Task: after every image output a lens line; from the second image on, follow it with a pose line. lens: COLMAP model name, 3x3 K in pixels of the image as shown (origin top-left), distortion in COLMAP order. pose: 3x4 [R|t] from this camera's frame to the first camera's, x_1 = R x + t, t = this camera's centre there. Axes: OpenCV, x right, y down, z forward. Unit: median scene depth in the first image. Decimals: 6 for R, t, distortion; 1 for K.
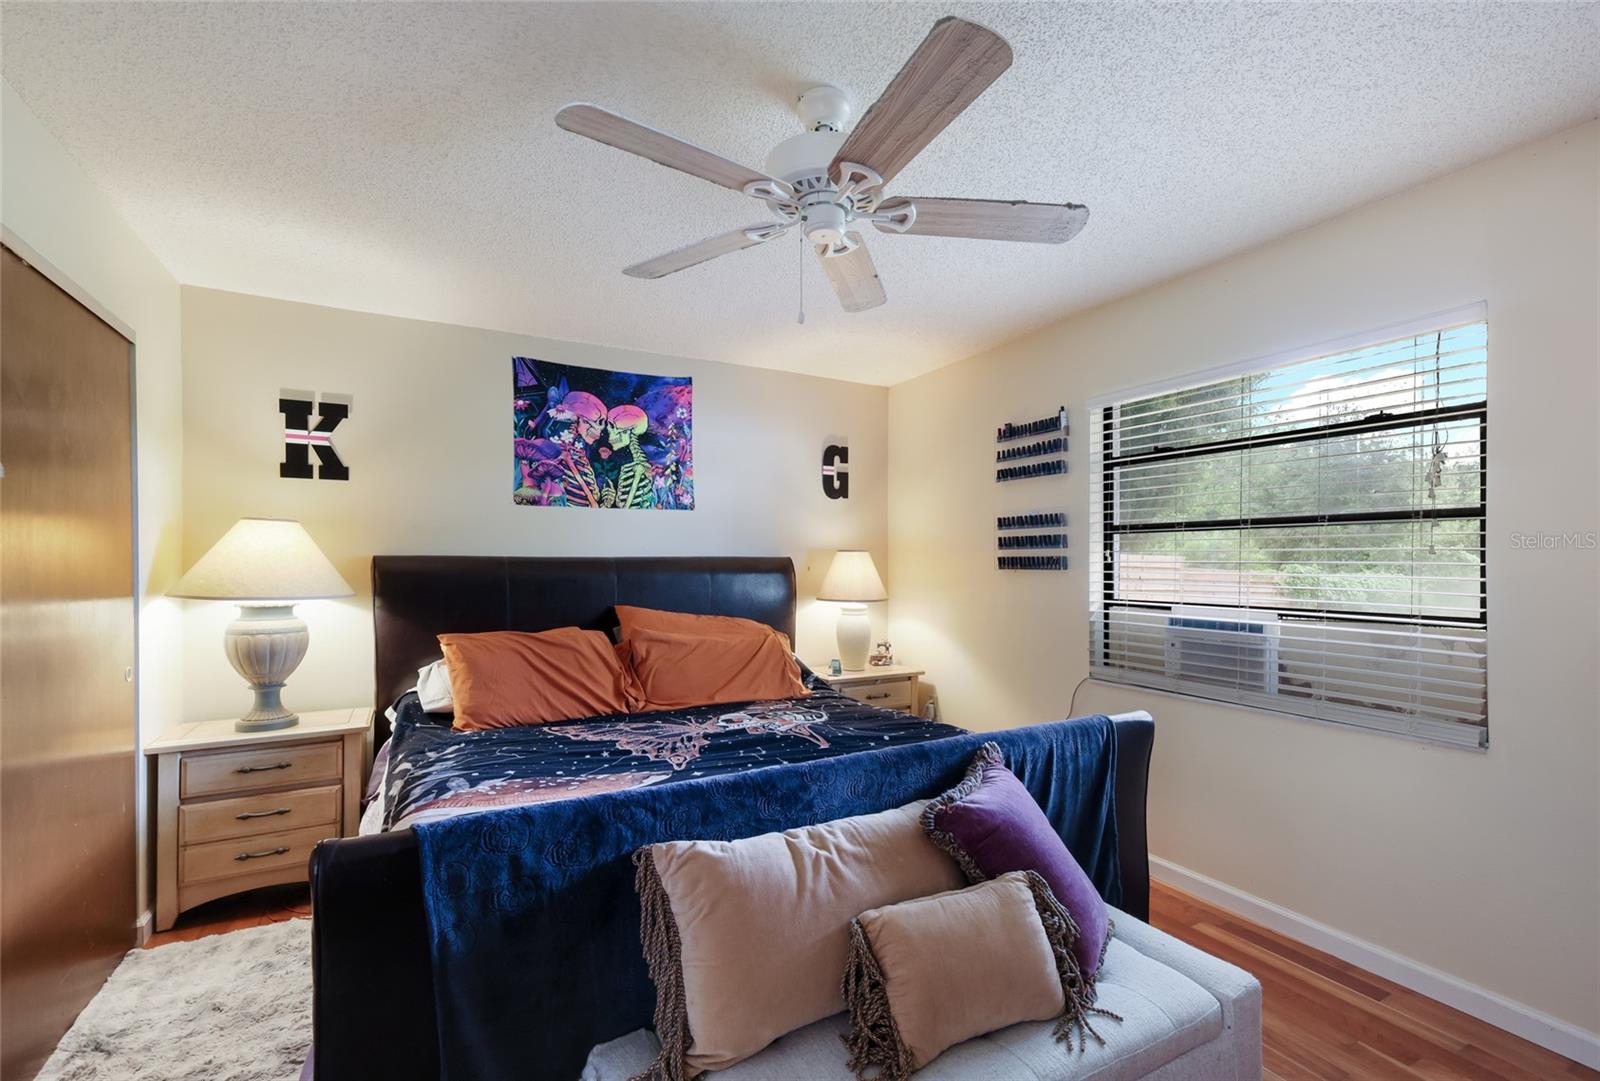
lens RADIAL K [[708.1, 0, 800.9], [0, 708.1, 549.8], [0, 0, 1]] dist [0.013264, -0.000449]
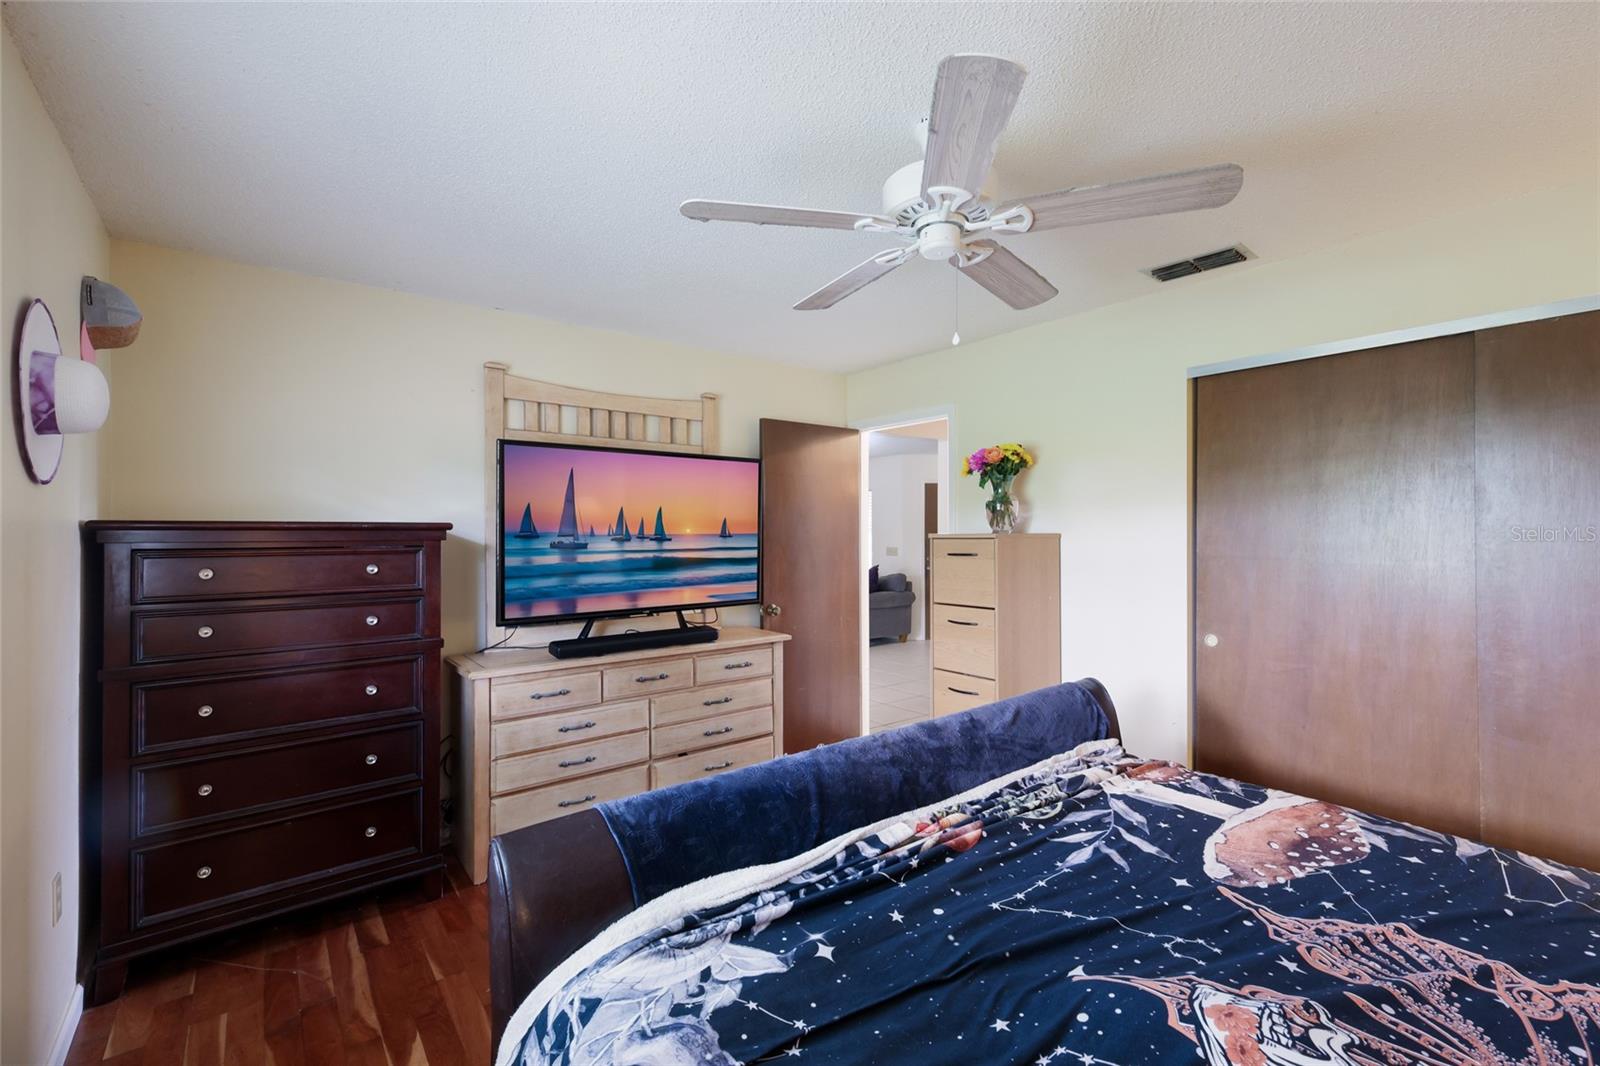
lens RADIAL K [[694.1, 0, 800.8], [0, 694.1, 532.4], [0, 0, 1]] dist [-0.002213, -0.000049]
pose [[-0.985739, -0.000678, -0.168279, 0.333351], [0.000900, 0.999956, -0.009305, -0.015224], [0.168278, -0.009324, -0.985696, 1.631803]]
